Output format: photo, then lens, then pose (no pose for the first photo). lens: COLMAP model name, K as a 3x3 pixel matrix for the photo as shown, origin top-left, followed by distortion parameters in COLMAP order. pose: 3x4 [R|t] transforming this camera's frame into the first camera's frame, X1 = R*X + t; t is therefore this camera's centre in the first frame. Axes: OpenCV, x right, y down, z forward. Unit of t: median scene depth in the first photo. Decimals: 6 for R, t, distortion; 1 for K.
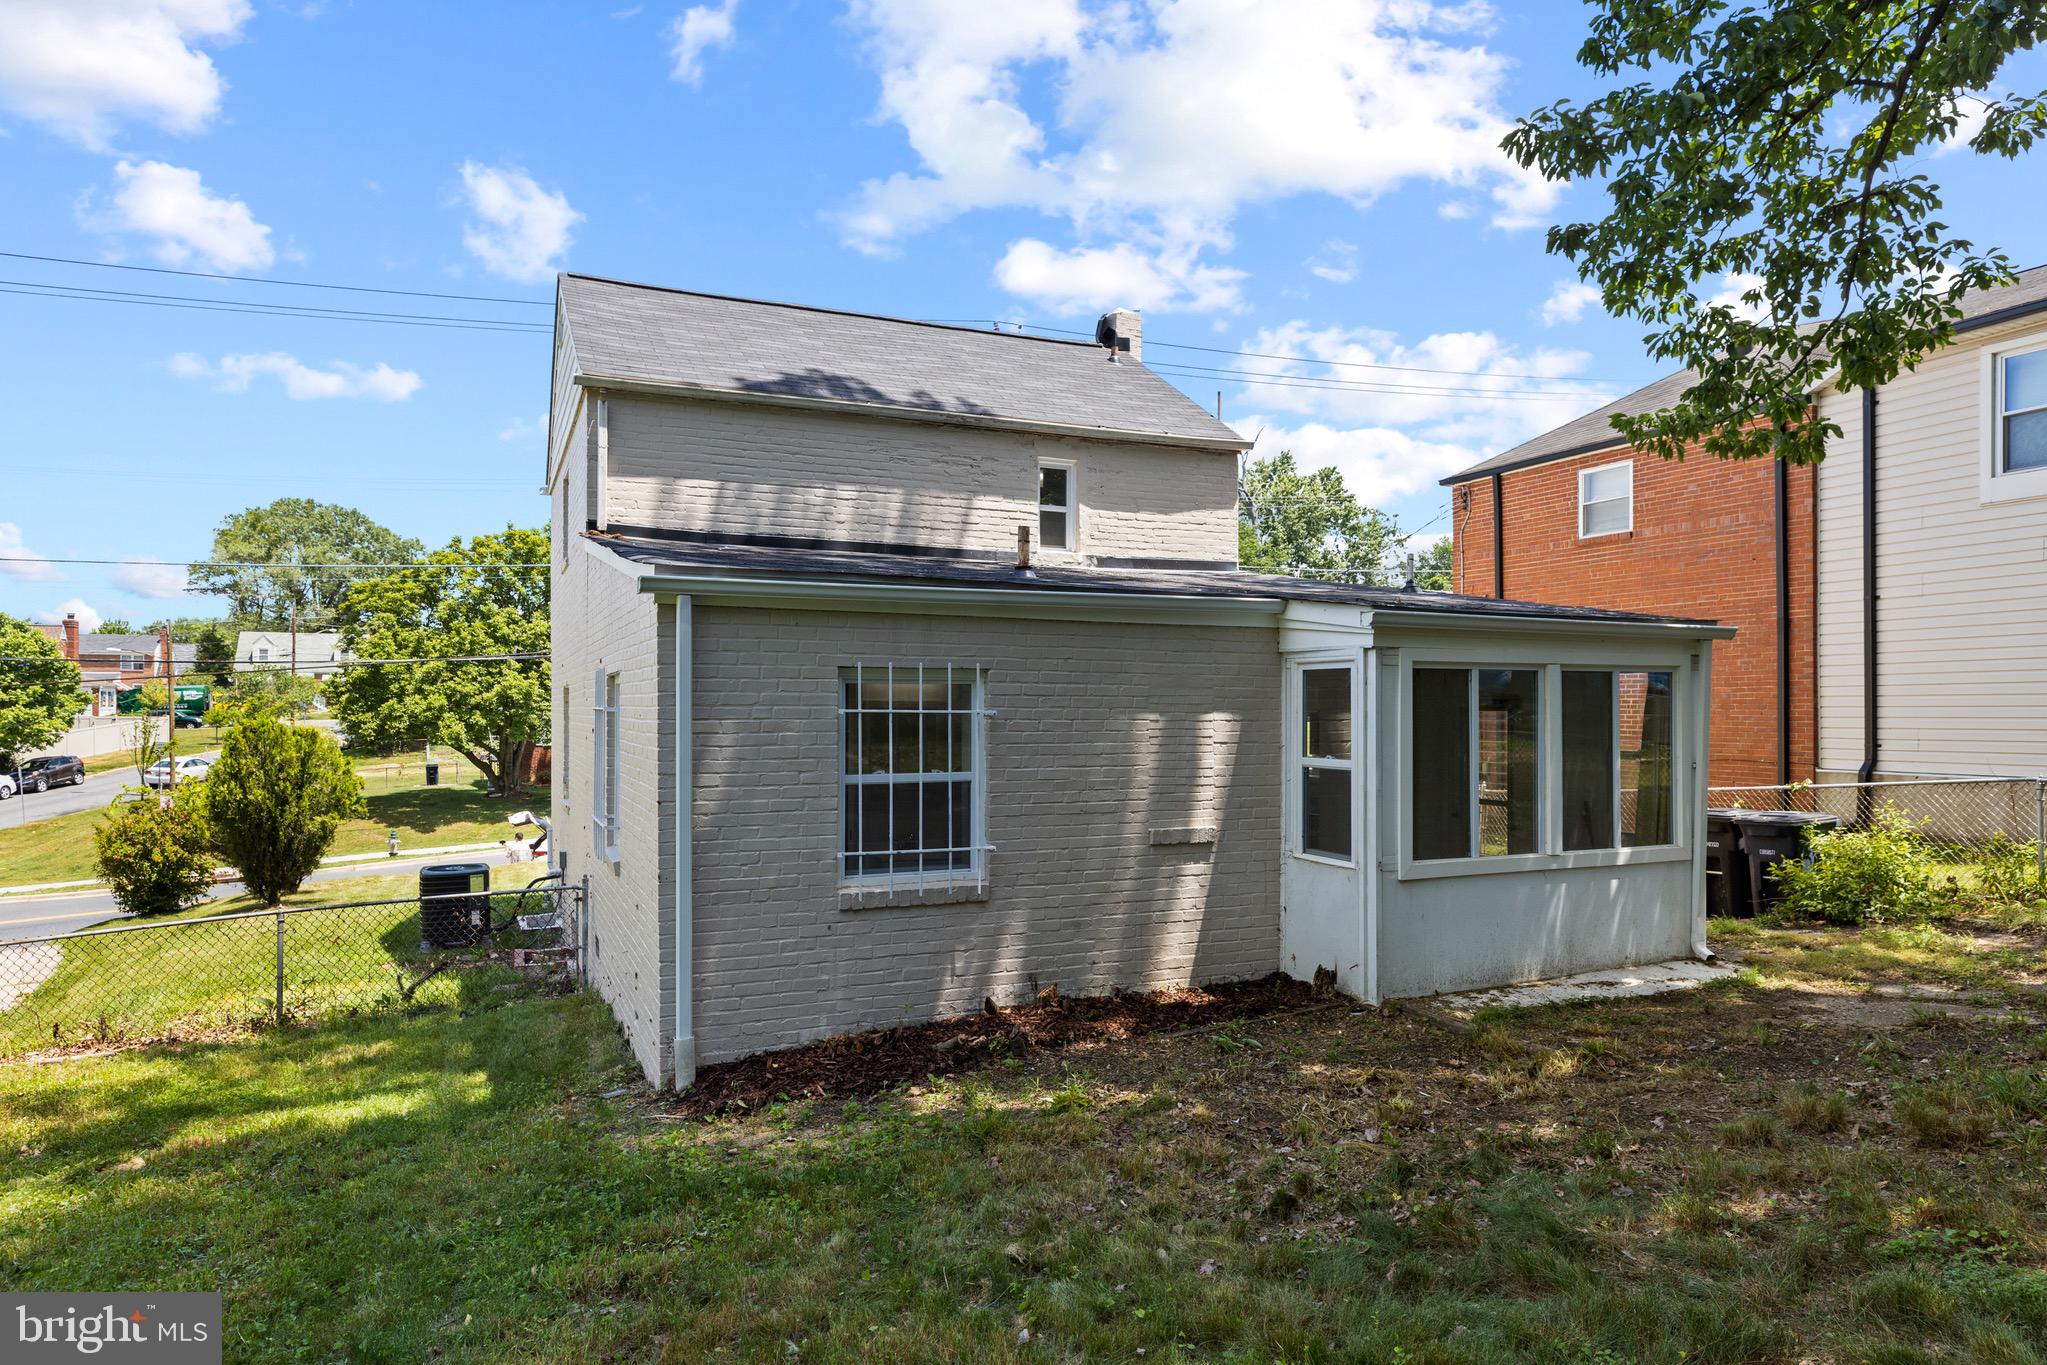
lens RADIAL K [[1231.5, 0, 1015.6], [0, 1231.5, 694.3], [0, 0, 1]] dist [0.006708, 0.000028]
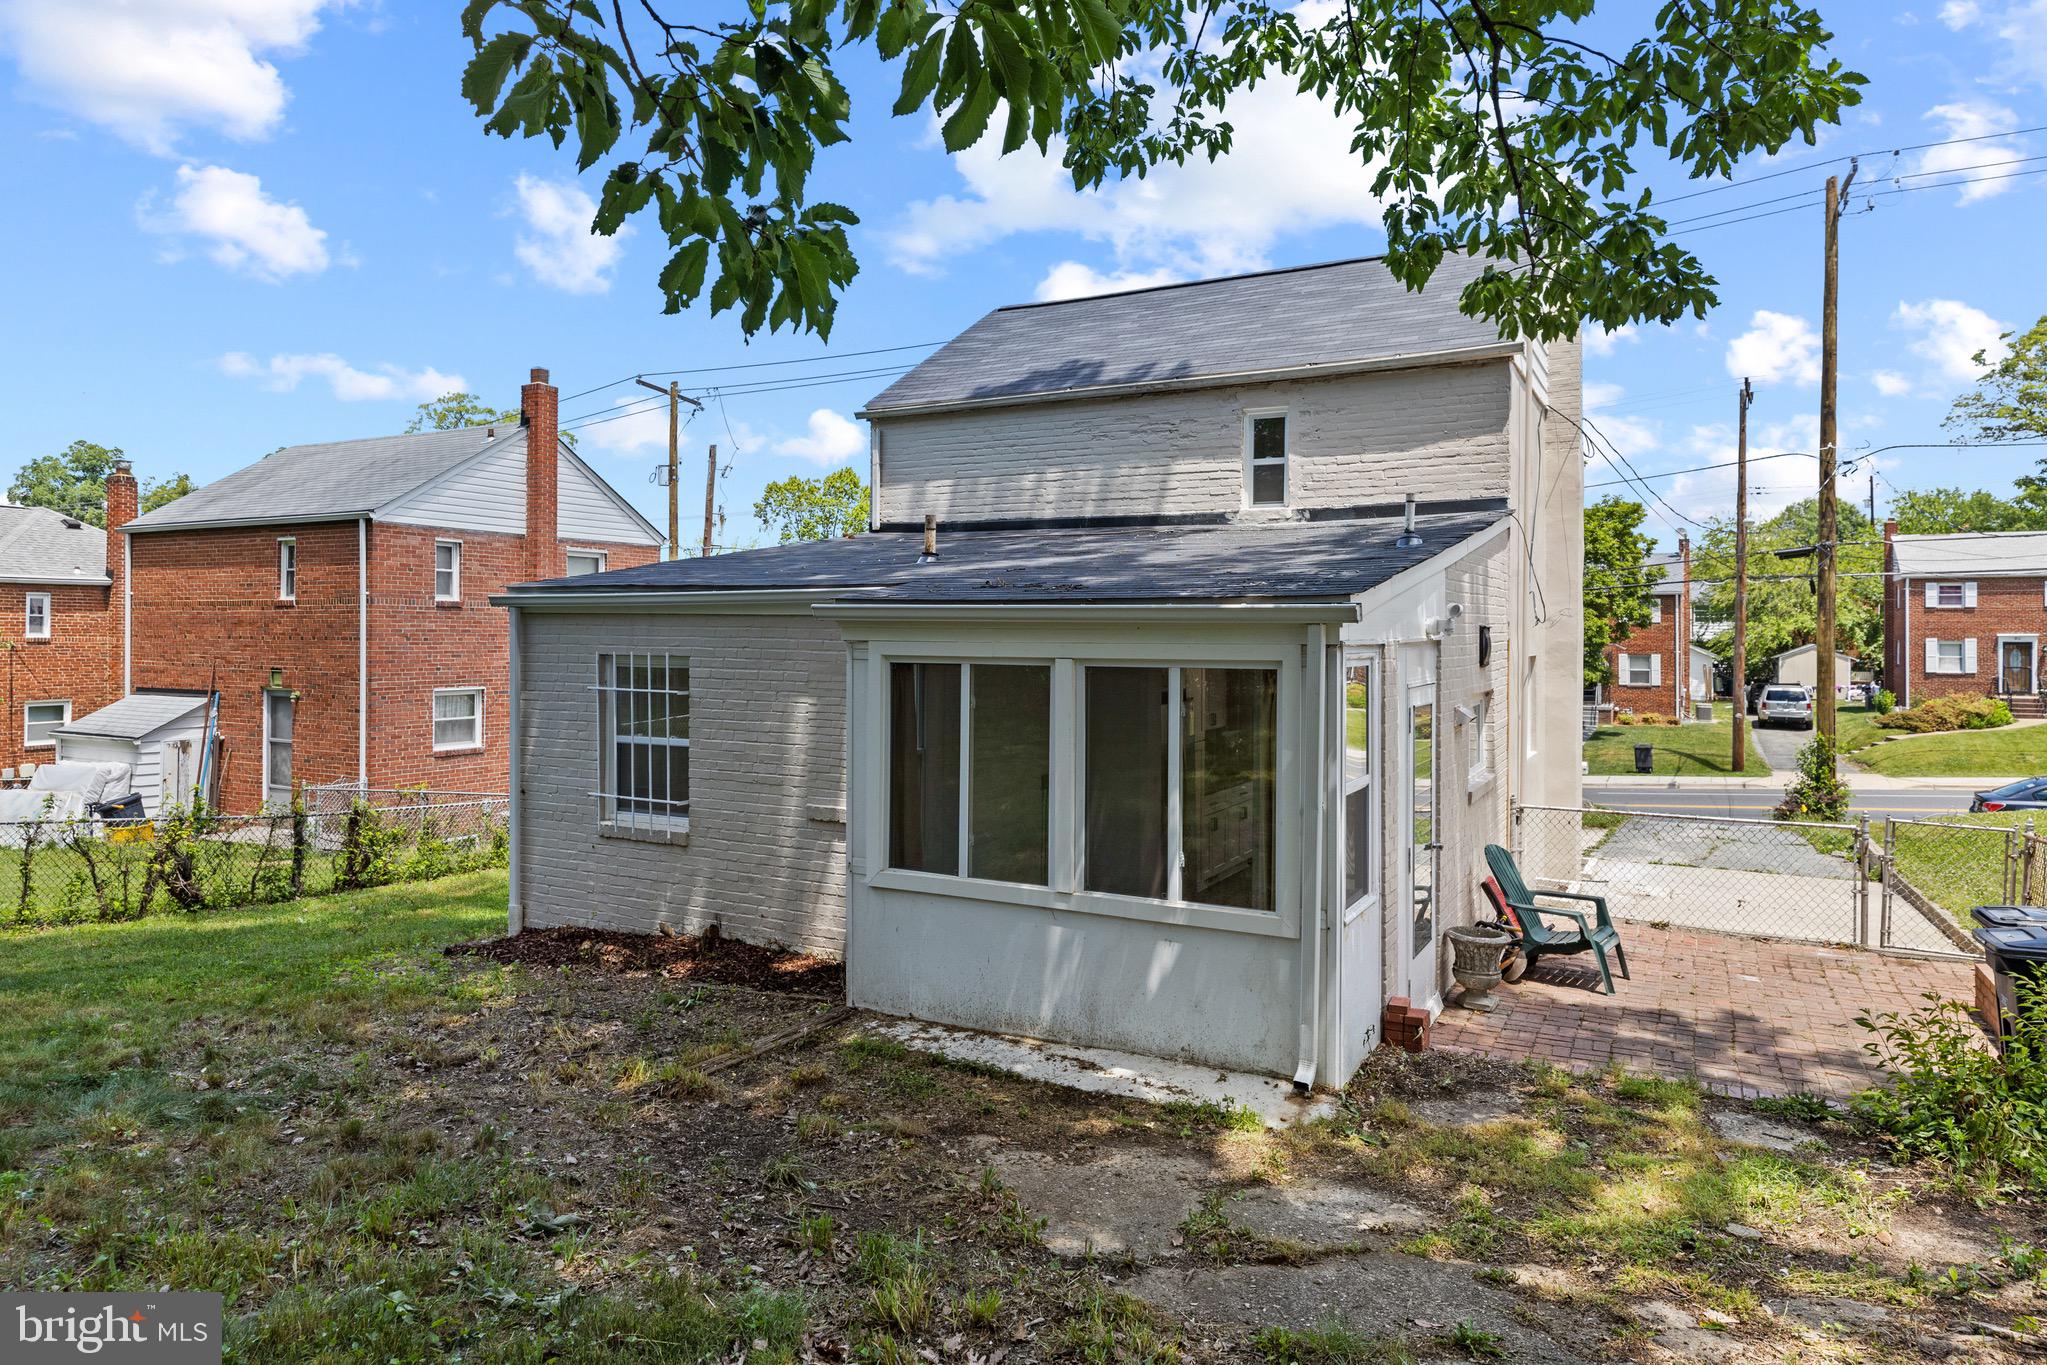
lens RADIAL K [[1231.5, 0, 1032.1], [0, 1231.5, 612.0], [0, 0, 1]] dist [0.006708, 0.000028]
pose [[0.612865, -0.010466, -0.790118, 1.072935], [0.003528, 0.999939, -0.010510, -0.046986], [0.790180, 0.003654, 0.612865, 0.482851]]
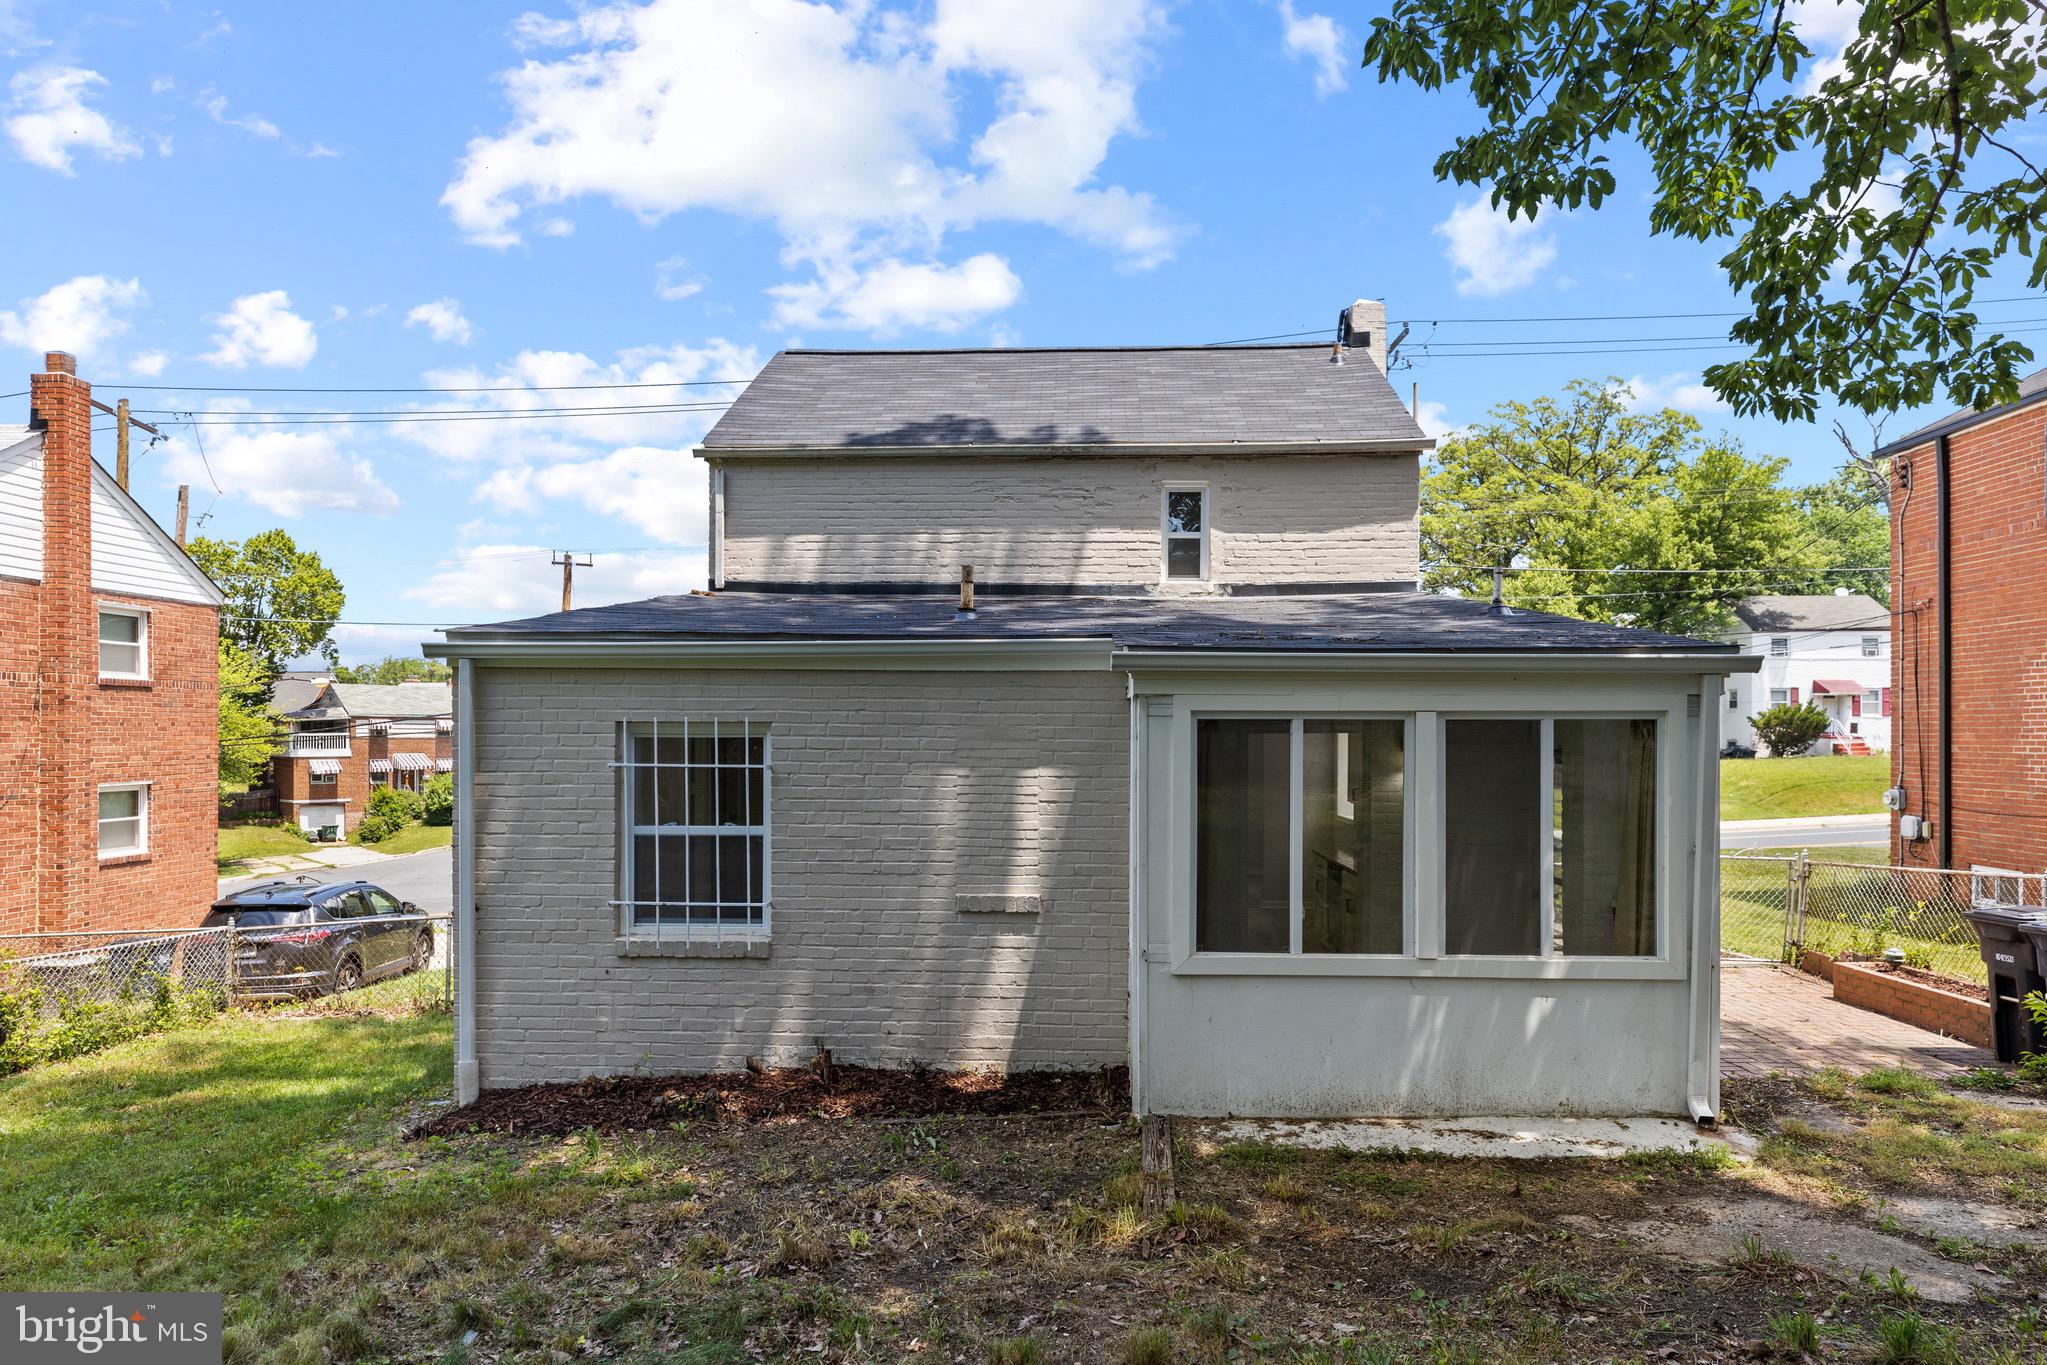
lens RADIAL K [[1231.5, 0, 1041.5], [0, 1231.5, 720.2], [0, 0, 1]] dist [0.006708, 0.000028]
pose [[0.895593, -0.003028, -0.444863, 0.566207], [0.003538, 0.999994, 0.000315, -0.020266], [0.444860, -0.001856, 0.895598, 0.200680]]
